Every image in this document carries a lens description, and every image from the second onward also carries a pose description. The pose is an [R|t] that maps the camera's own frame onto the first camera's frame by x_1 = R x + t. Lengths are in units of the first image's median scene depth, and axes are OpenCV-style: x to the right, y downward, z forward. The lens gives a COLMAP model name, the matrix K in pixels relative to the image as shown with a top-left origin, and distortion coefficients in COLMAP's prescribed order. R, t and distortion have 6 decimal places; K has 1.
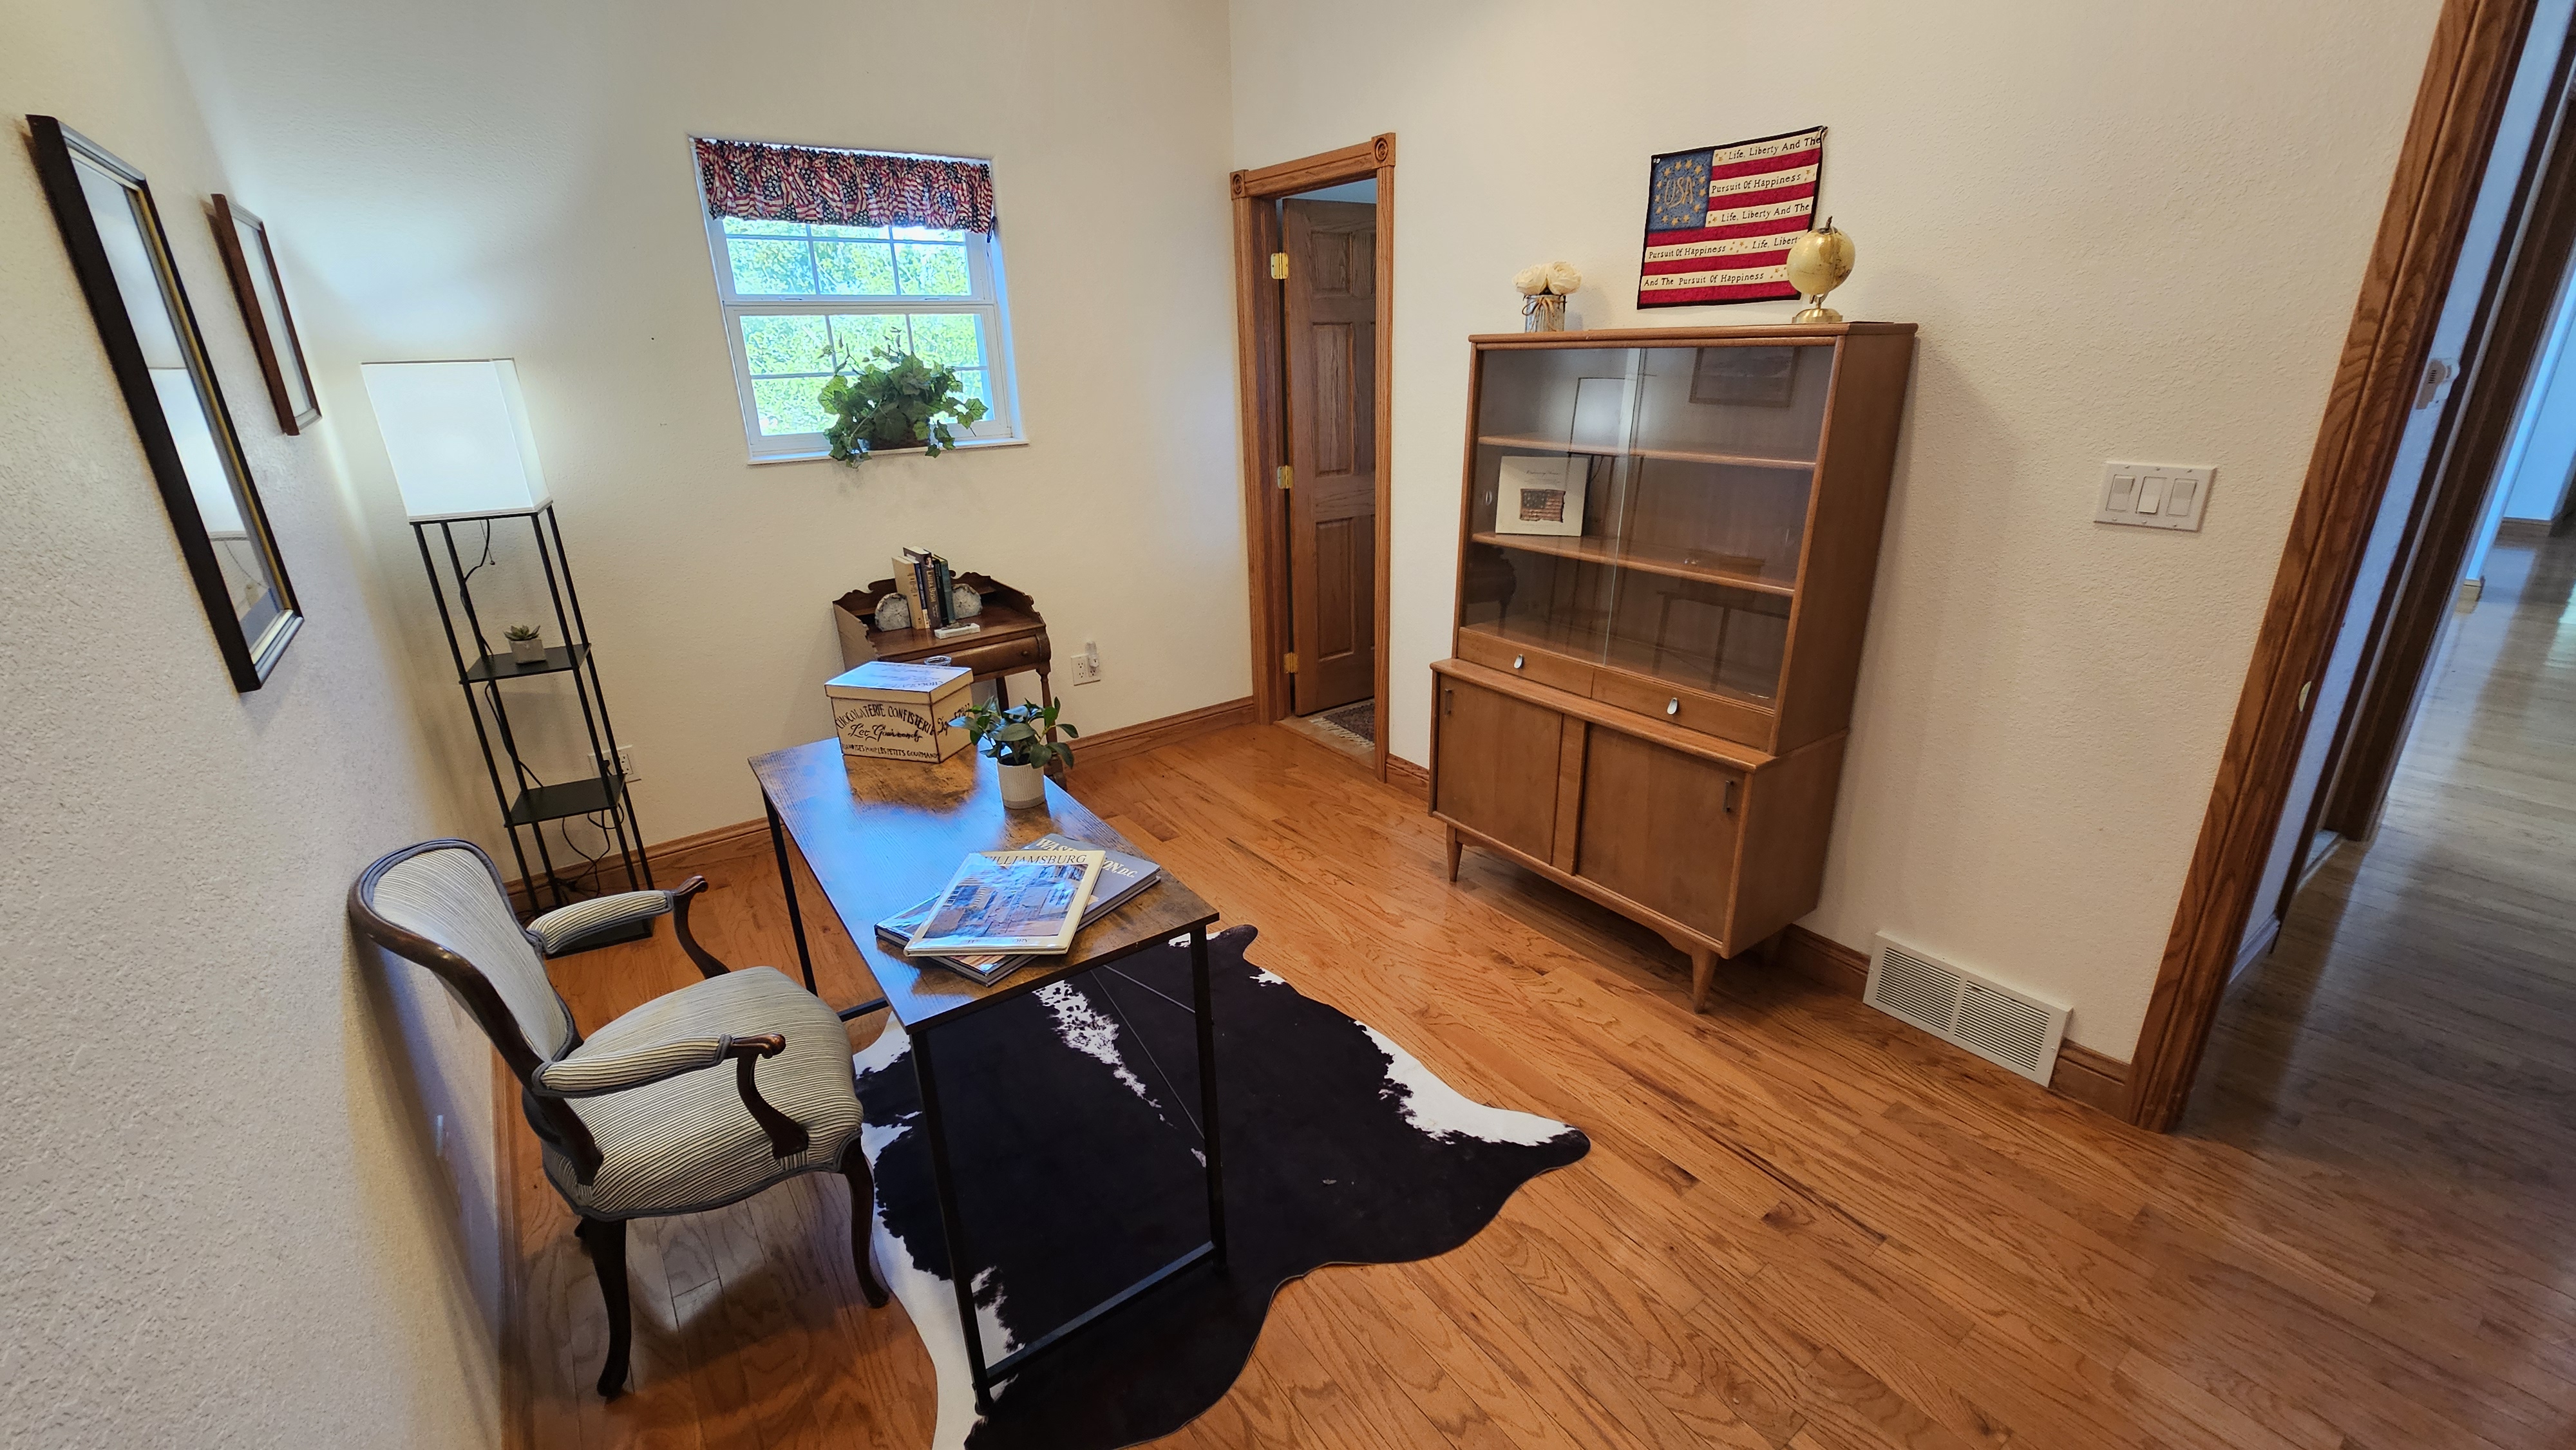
lens RADIAL K [[1050.5, 0, 1284.8], [0, 1050.5, 725.1], [0, 0, 1]] dist [0.001298, -0.000864]
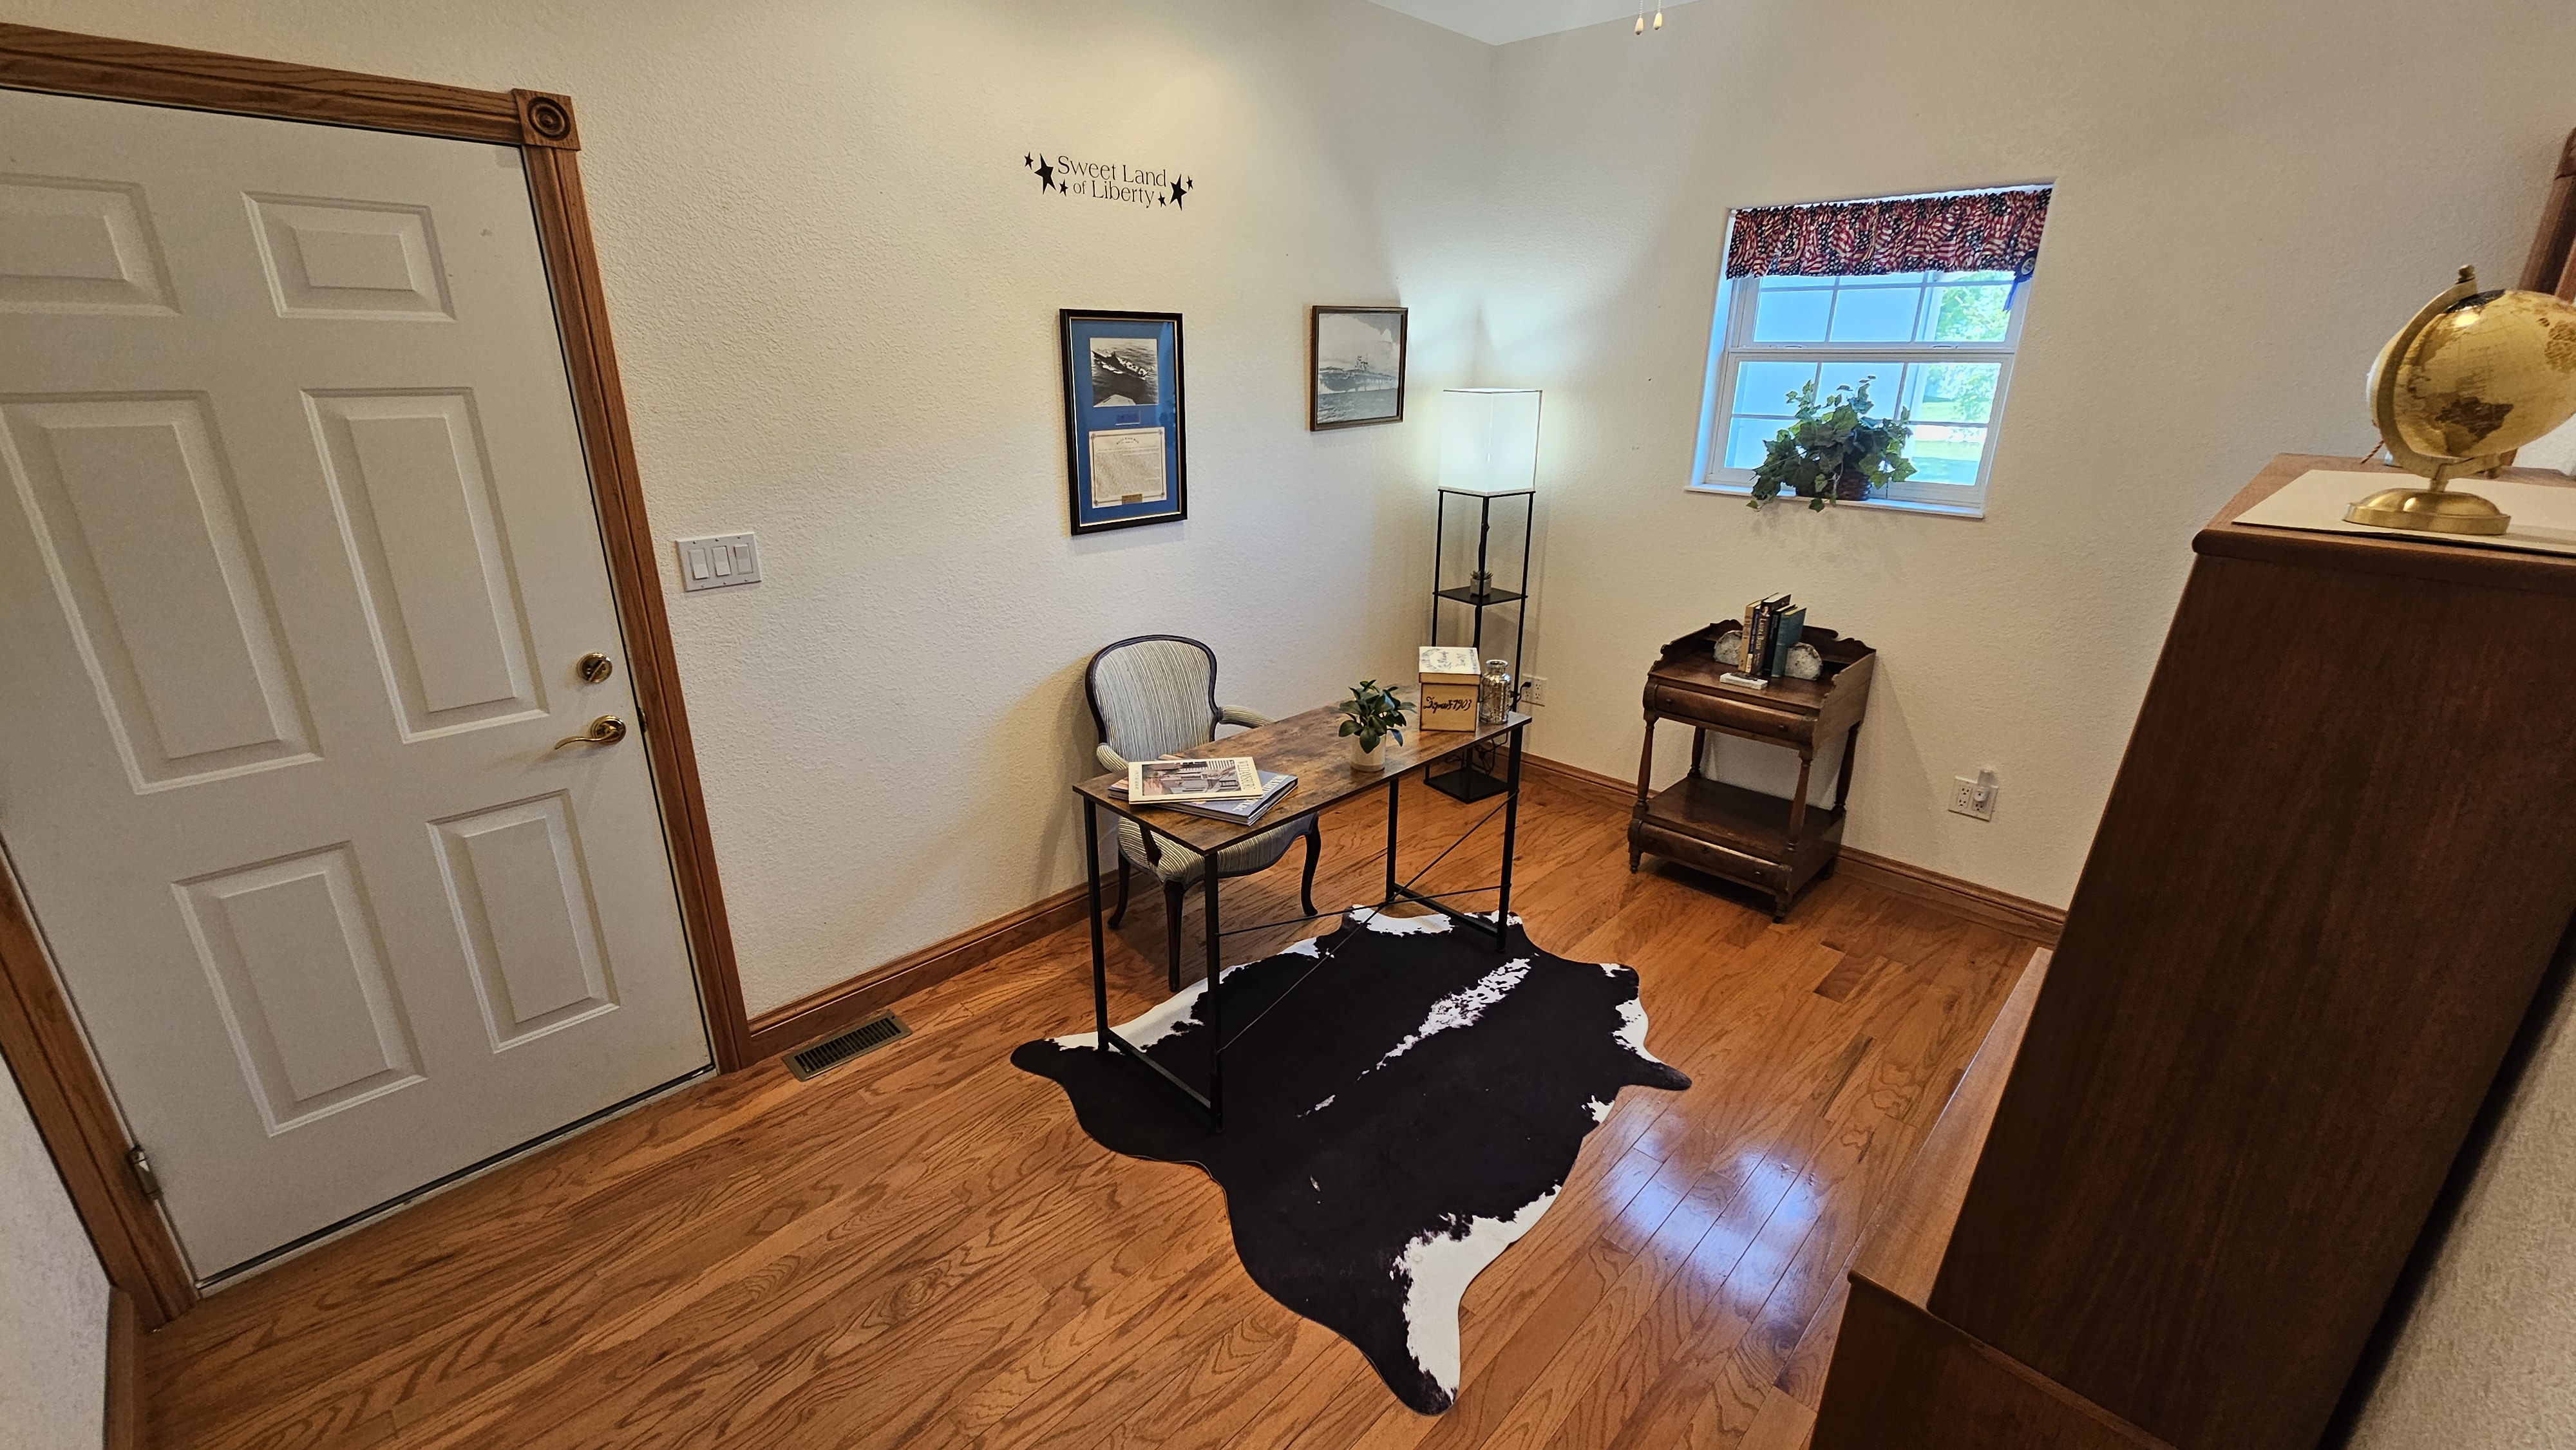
lens RADIAL K [[1050.5, 0, 1282.4], [0, 1050.5, 721.2], [0, 0, 1]] dist [0.001298, -0.000864]
pose [[0.163789, 0.352737, -0.921276, 0.772968], [-0.346730, 0.894887, 0.280990, -0.259549], [0.923554, 0.273411, 0.268877, 0.477020]]
